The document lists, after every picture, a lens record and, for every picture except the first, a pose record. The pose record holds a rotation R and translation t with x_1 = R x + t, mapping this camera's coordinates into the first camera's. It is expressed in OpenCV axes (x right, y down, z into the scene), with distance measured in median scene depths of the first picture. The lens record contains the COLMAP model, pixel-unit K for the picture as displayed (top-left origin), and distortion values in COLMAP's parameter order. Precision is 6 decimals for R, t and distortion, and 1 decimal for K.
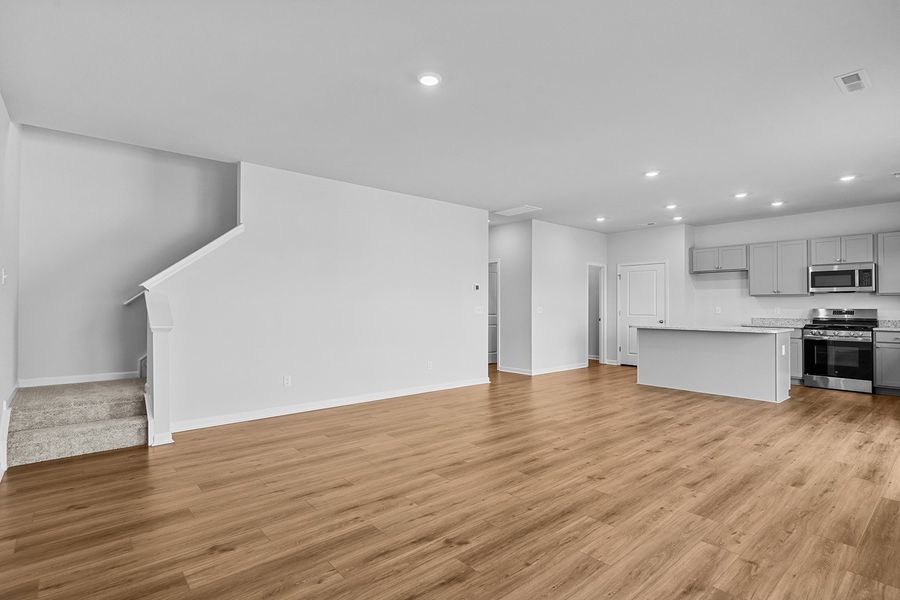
lens RADIAL K [[446.0, 0, 451.2], [0, 446.0, 300.0], [0, 0, 1]] dist [-0.002478, 0.000896]
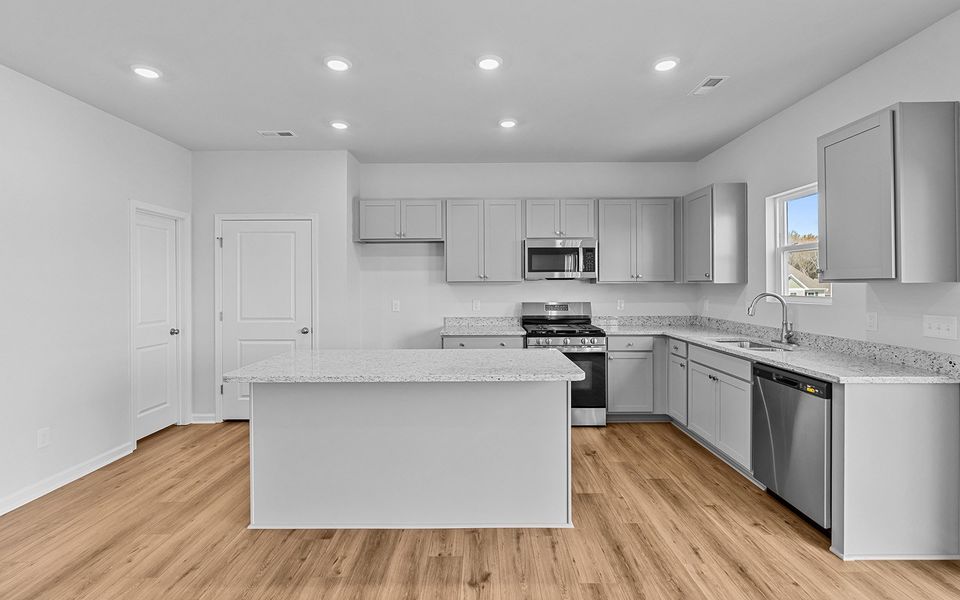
lens RADIAL K [[429.2, 0, 481.0], [0, 429.2, 285.7], [0, 0, 1]] dist [-0.000163, 0.000215]
pose [[0.653509, -0.008745, 0.756868, 0.290302], [-0.004155, 0.999877, 0.015140, -0.017077], [-0.756907, -0.013039, 0.653392, 0.662401]]
